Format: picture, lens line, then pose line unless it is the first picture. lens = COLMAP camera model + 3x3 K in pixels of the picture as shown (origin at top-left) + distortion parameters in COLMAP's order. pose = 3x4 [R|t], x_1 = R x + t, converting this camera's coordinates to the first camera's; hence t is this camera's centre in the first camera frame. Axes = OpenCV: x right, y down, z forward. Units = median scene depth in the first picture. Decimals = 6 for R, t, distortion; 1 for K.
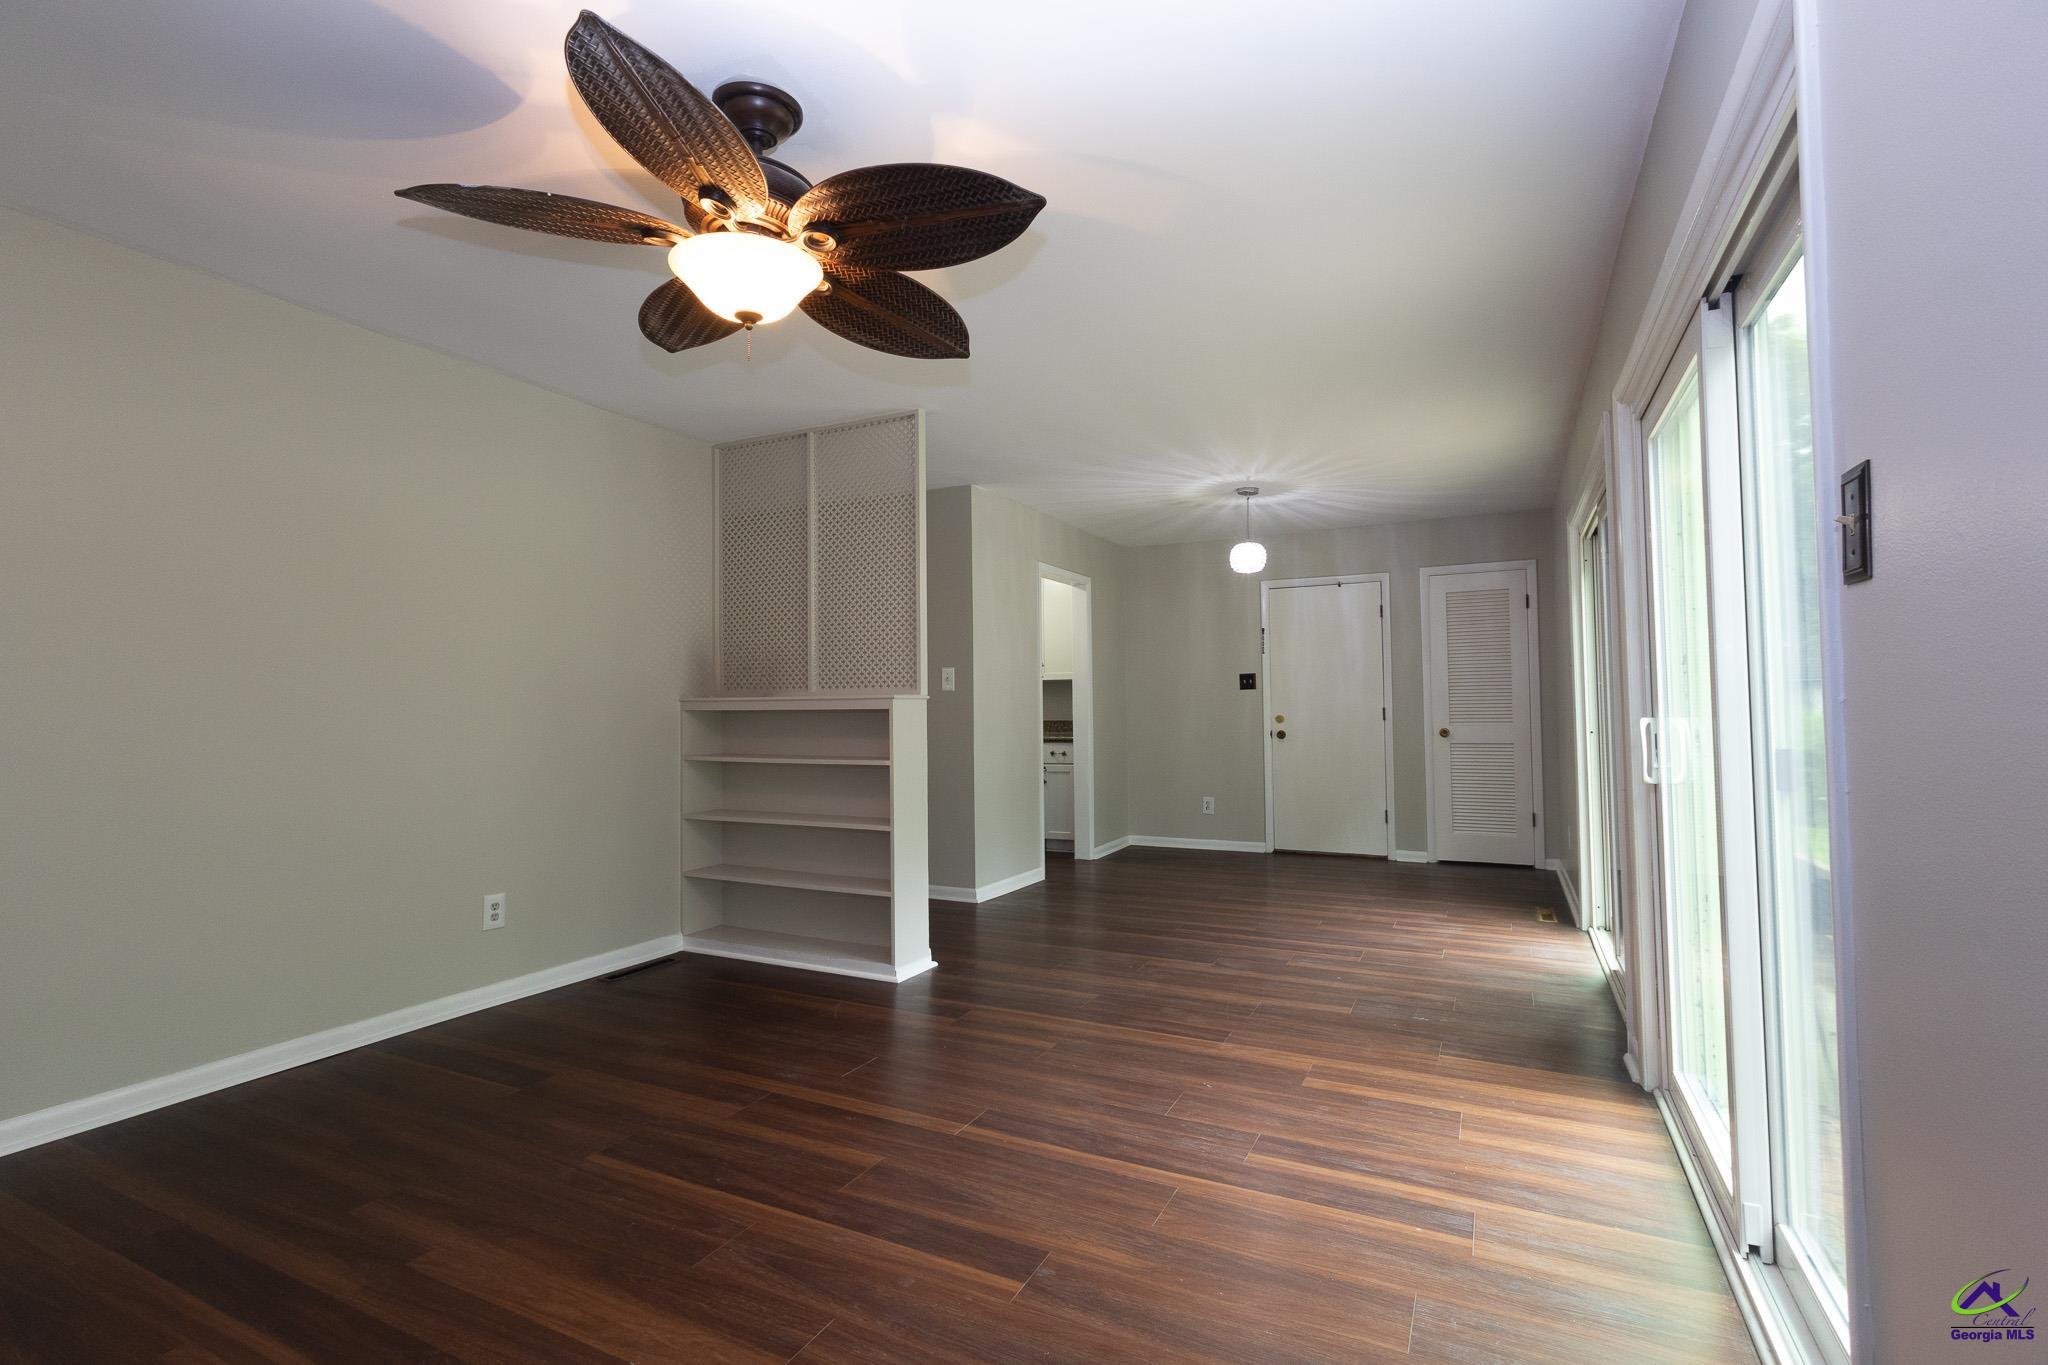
lens RADIAL K [[938.6, 0, 1019.0], [0, 938.6, 686.7], [0, 0, 1]] dist [-0.001087, 0.001980]
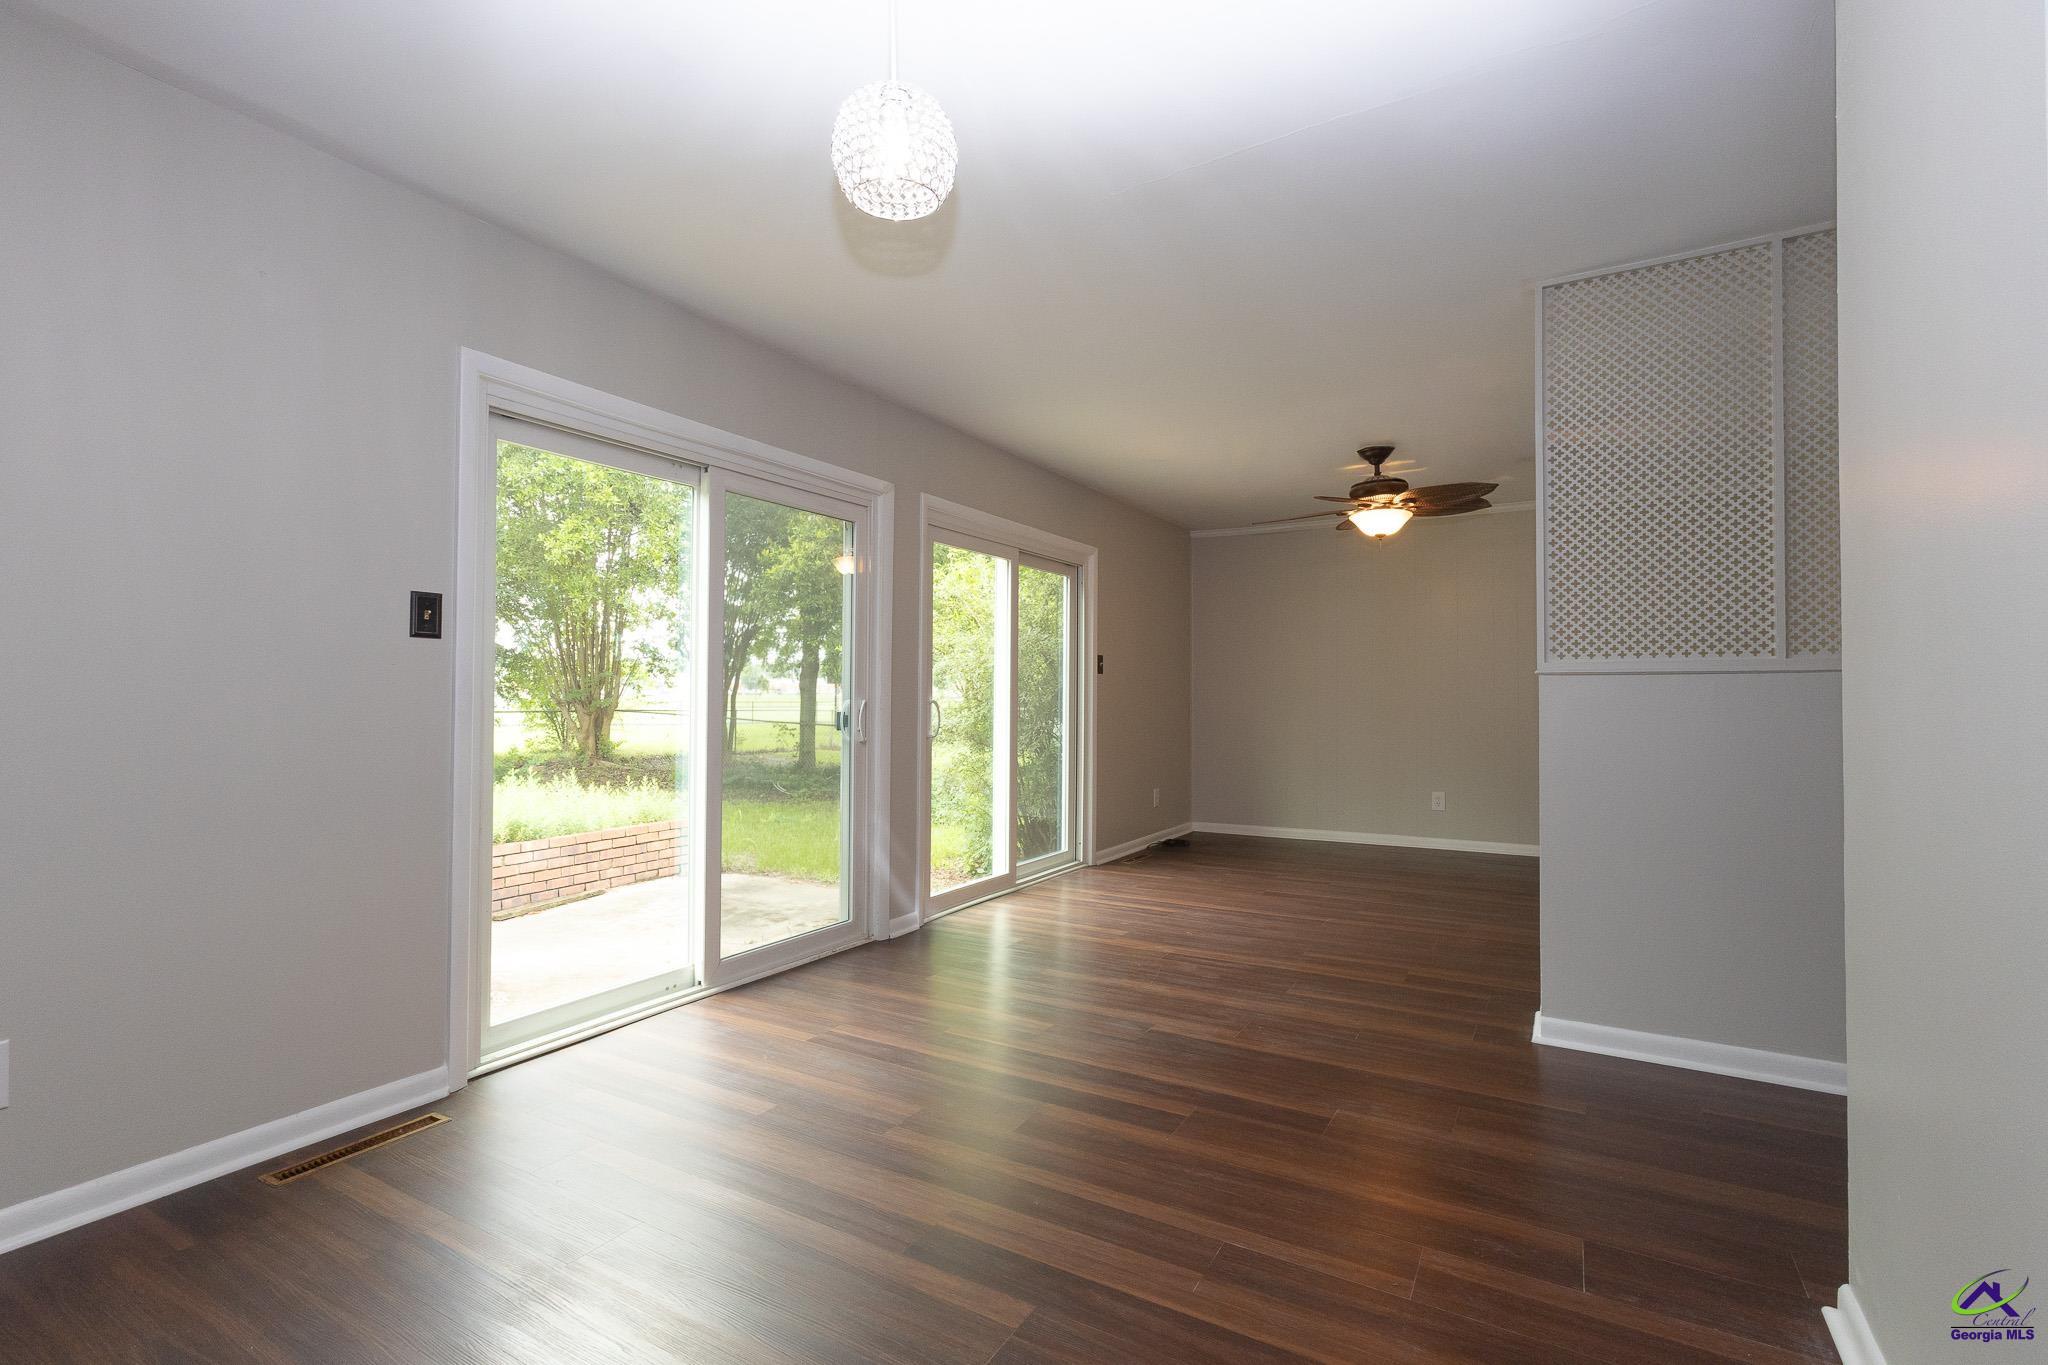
lens RADIAL K [[938.6, 0, 1019.0], [0, 938.6, 678.6], [0, 0, 1]] dist [-0.001087, 0.001980]
pose [[-0.998311, 0.007934, 0.057550, 0.304360], [0.005359, 0.998983, -0.044760, 0.054393], [-0.057846, -0.044376, -0.997339, 2.024856]]
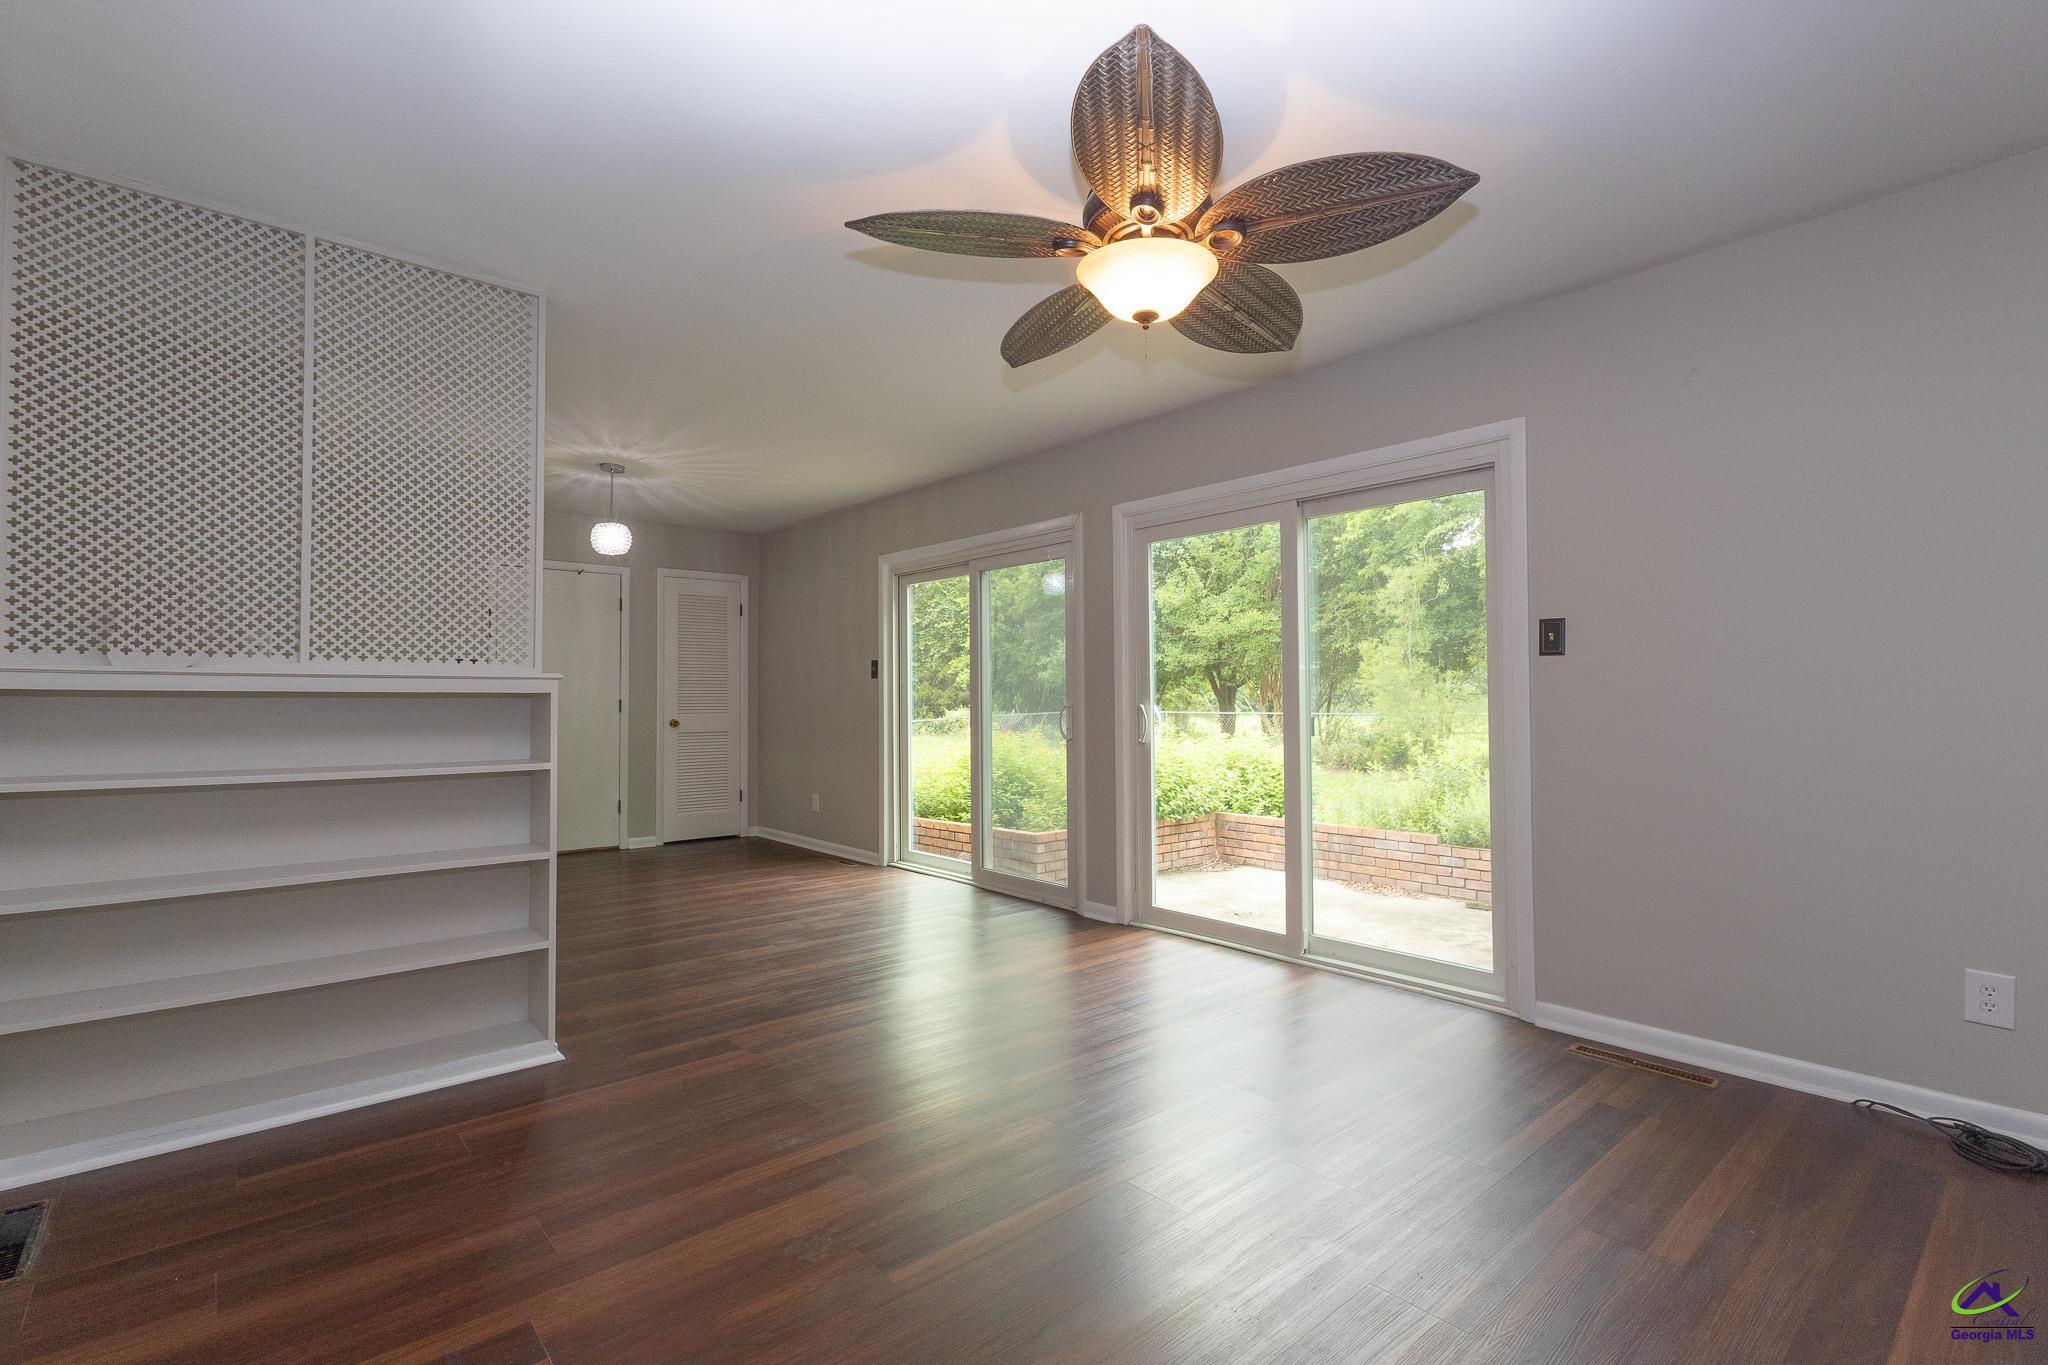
lens RADIAL K [[938.6, 0, 1023.6], [0, 938.6, 682.7], [0, 0, 1]] dist [-0.001087, 0.001980]
pose [[0.369226, 0.026057, 0.928974, -0.750386], [-0.025061, 0.999523, -0.018075, 0.021832], [-0.929002, -0.016607, 0.369703, 0.419588]]
